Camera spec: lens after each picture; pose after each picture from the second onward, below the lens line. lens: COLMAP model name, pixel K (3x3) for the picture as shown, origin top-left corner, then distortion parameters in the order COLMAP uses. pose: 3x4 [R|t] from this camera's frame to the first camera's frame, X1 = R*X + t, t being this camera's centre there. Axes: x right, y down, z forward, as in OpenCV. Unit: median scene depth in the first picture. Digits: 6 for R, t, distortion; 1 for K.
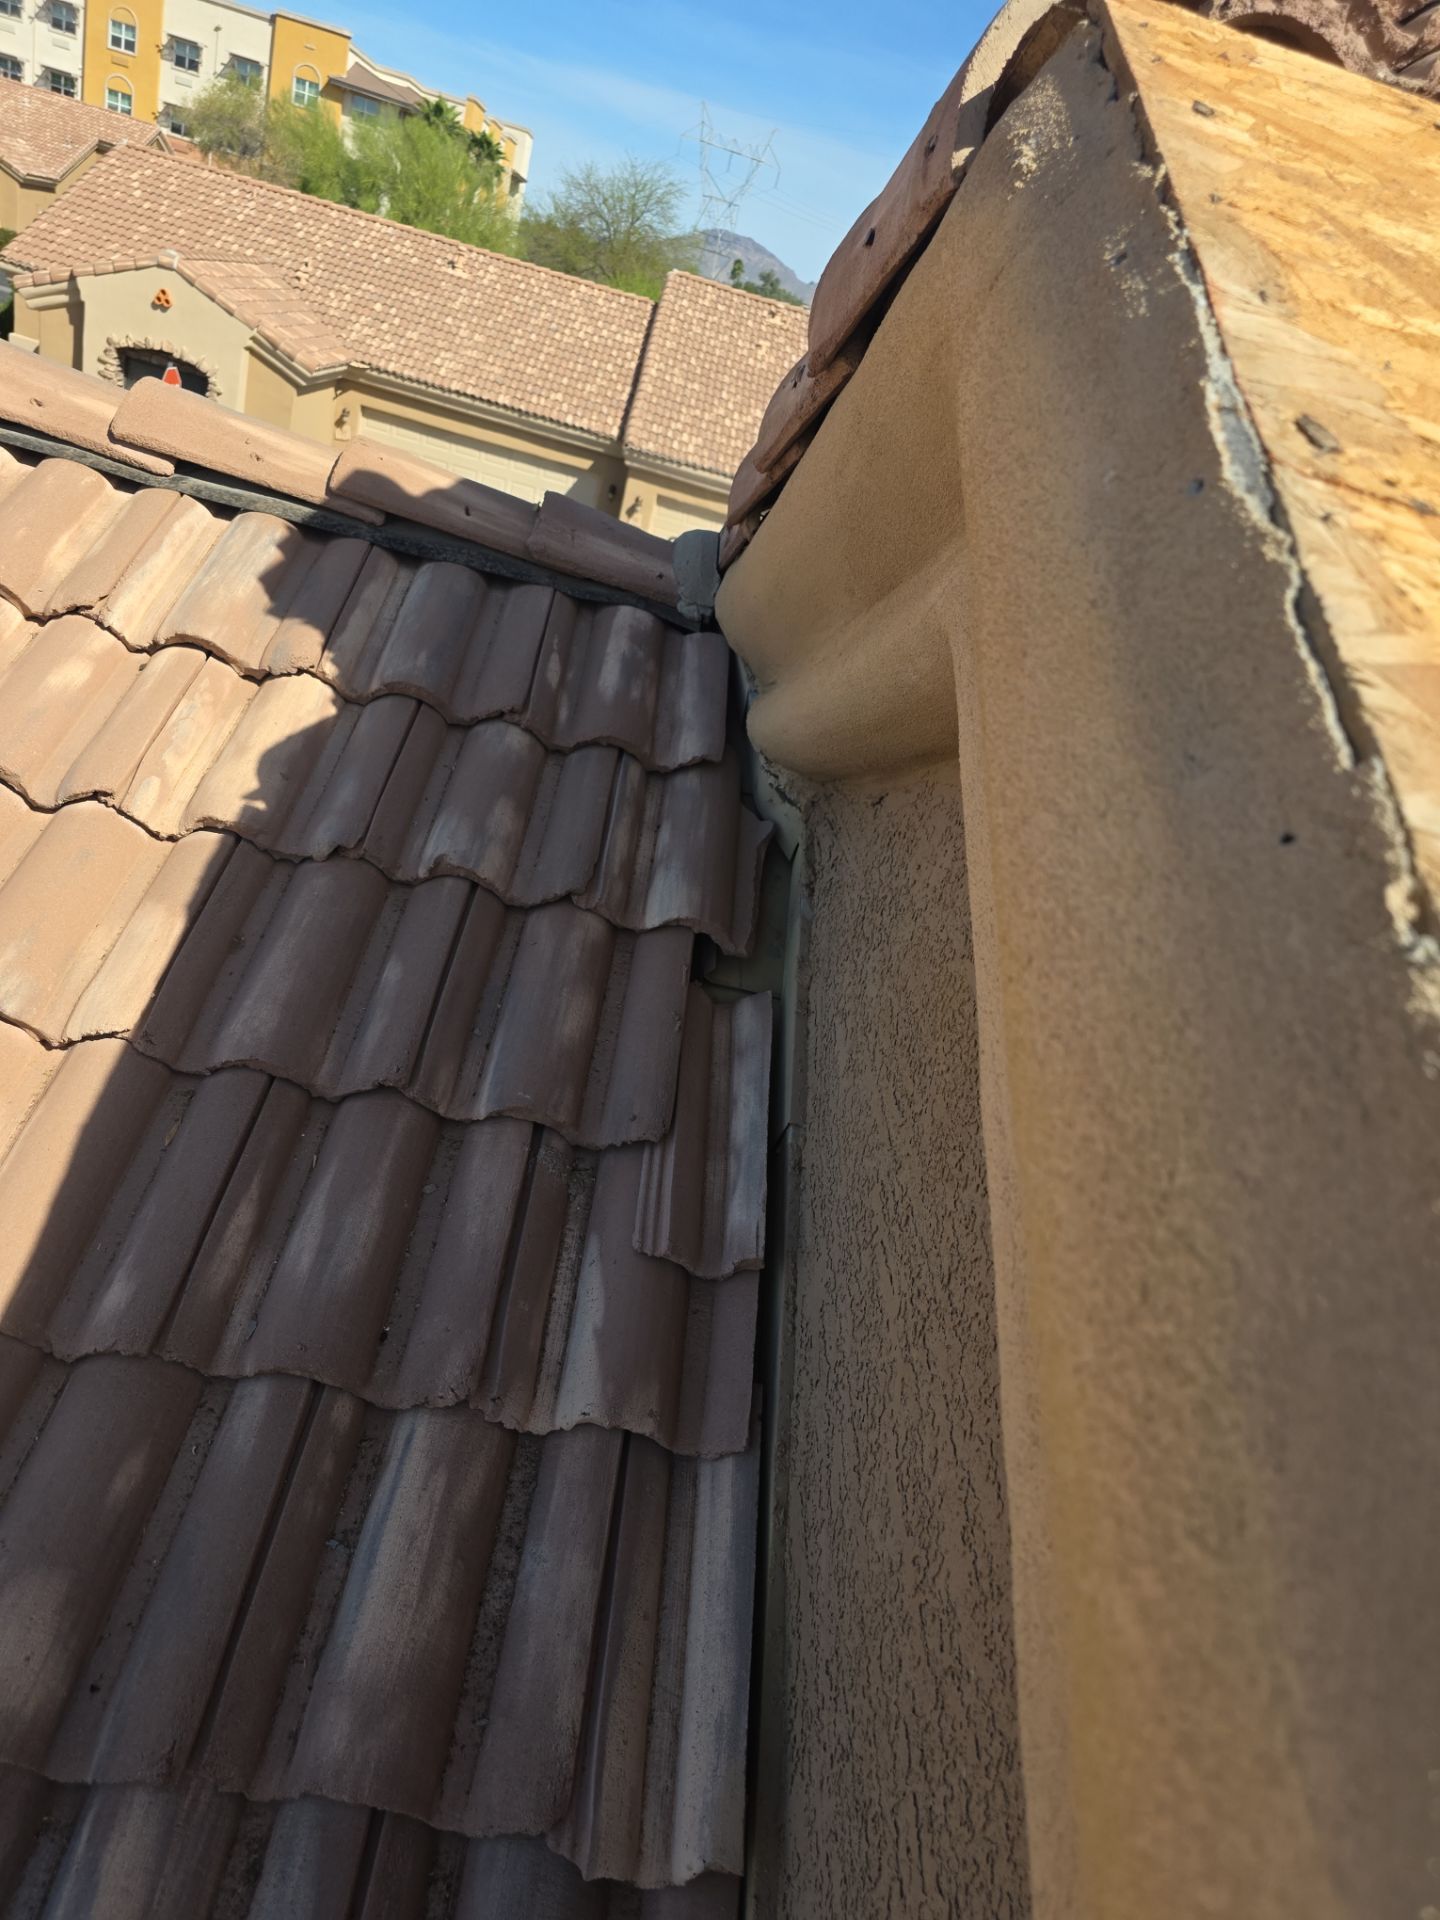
lens RADIAL K [[1251.9, 0, 669.9], [0, 1251.9, 998.5], [0, 0, 1]] dist [0.062622, -0.053515]
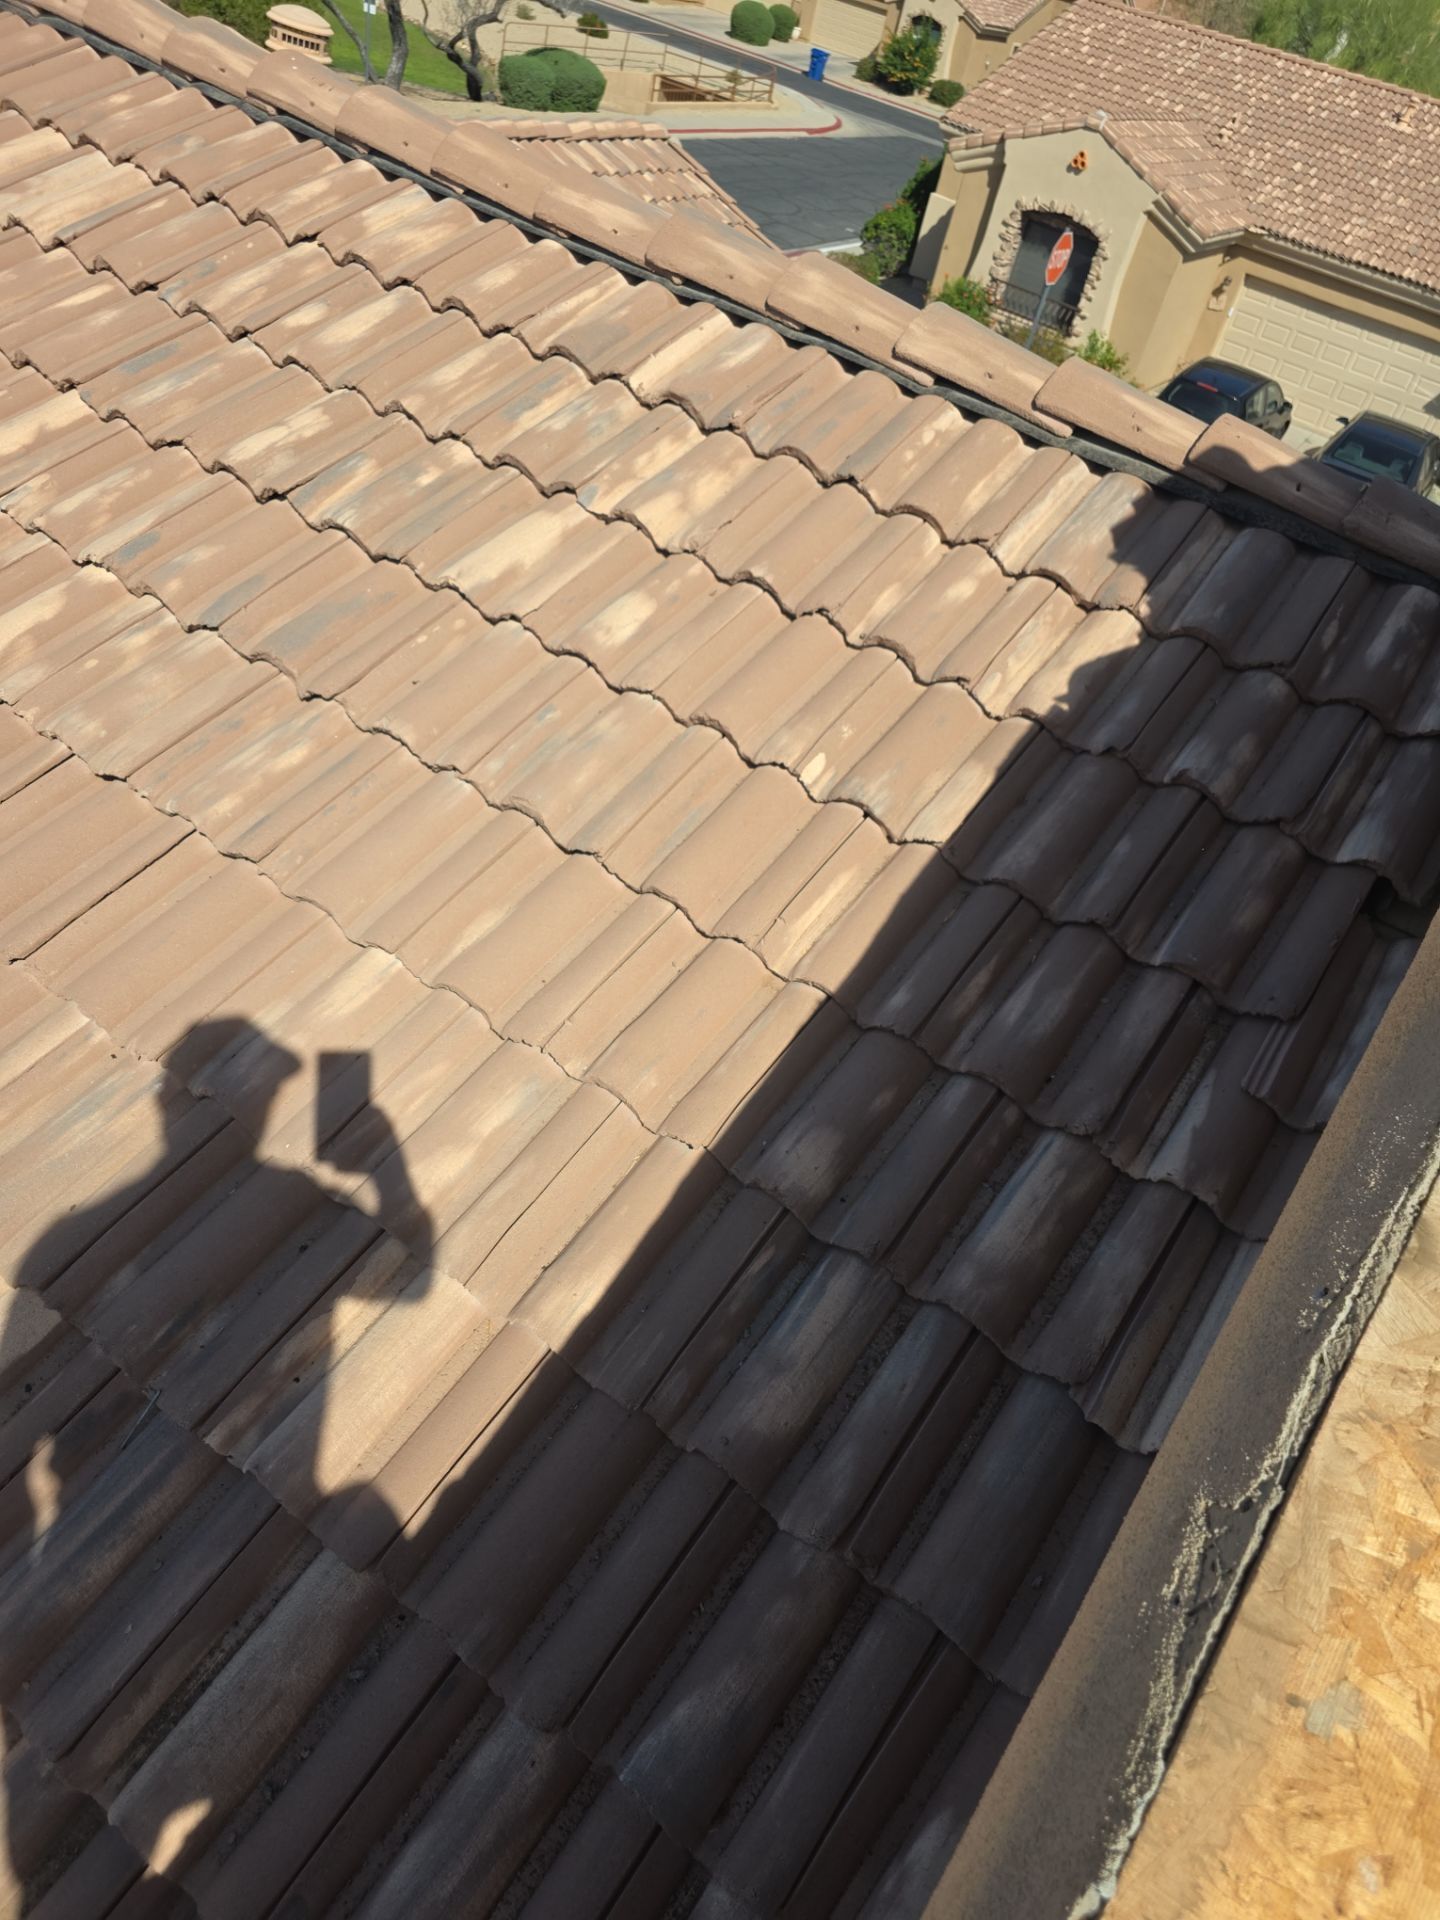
lens RADIAL K [[1221.9, 0, 741.6], [0, 1221.9, 979.7], [0, 0, 1]] dist [0.049453, -0.043632]
pose [[0.848427, 0.291134, -0.442055, 0.056380], [-0.251879, 0.956594, 0.146579, 0.024596], [0.465541, -0.013017, 0.884931, -0.356352]]
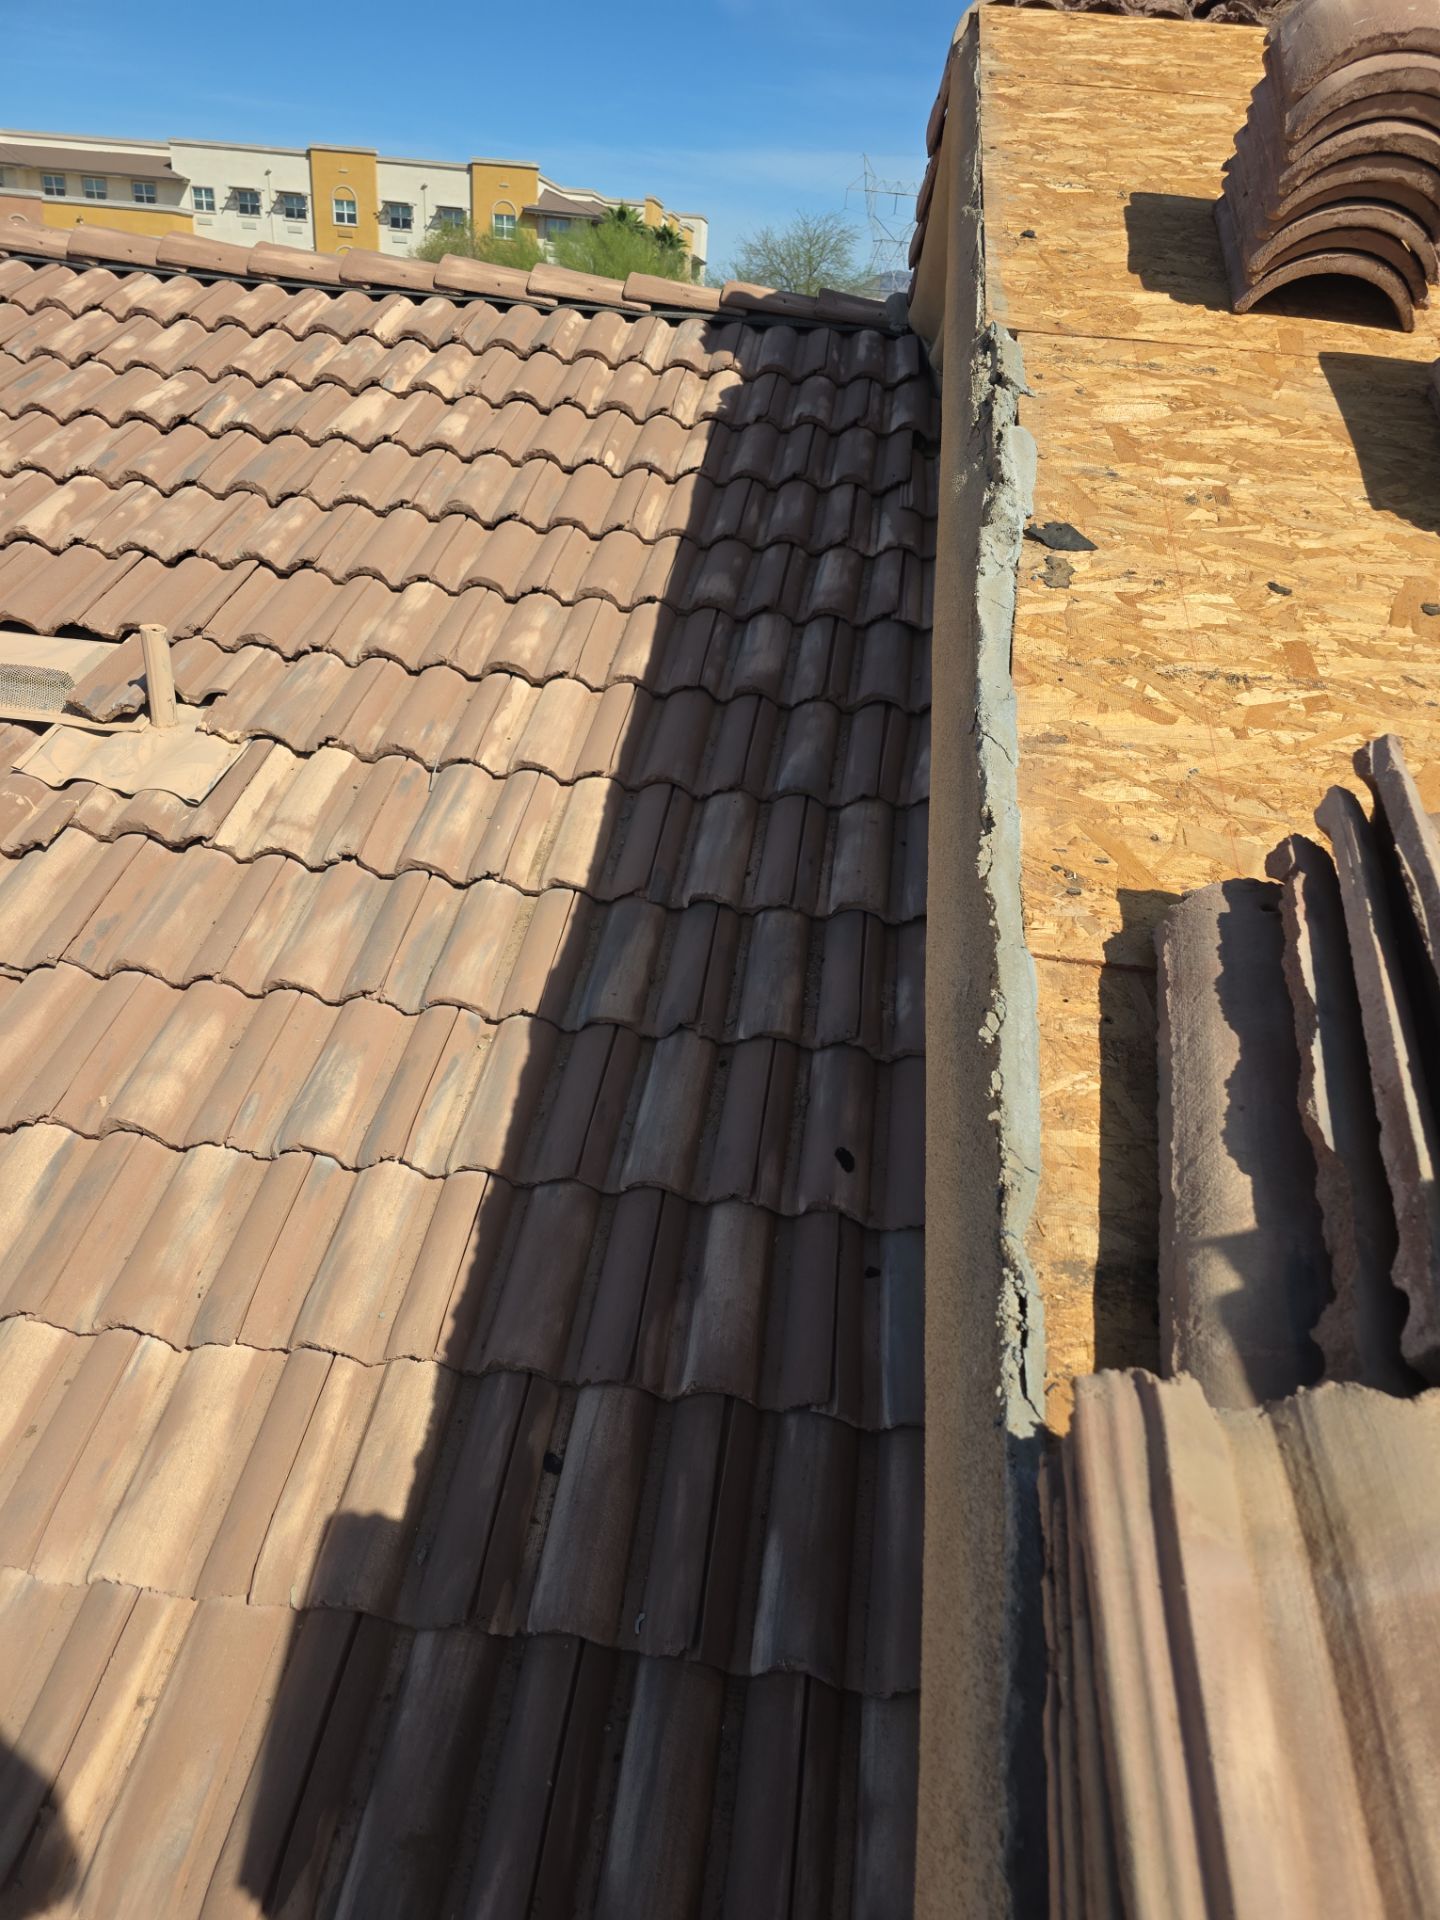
lens RADIAL K [[1203.5, 0, 730.4], [0, 1203.5, 961.2], [0, 0, 1]] dist [0.043905, -0.045485]
pose [[0.980307, -0.116936, -0.159139, -0.069636], [0.110954, 0.992760, -0.046001, 1.003562], [0.163366, 0.027438, 0.986184, -1.247755]]
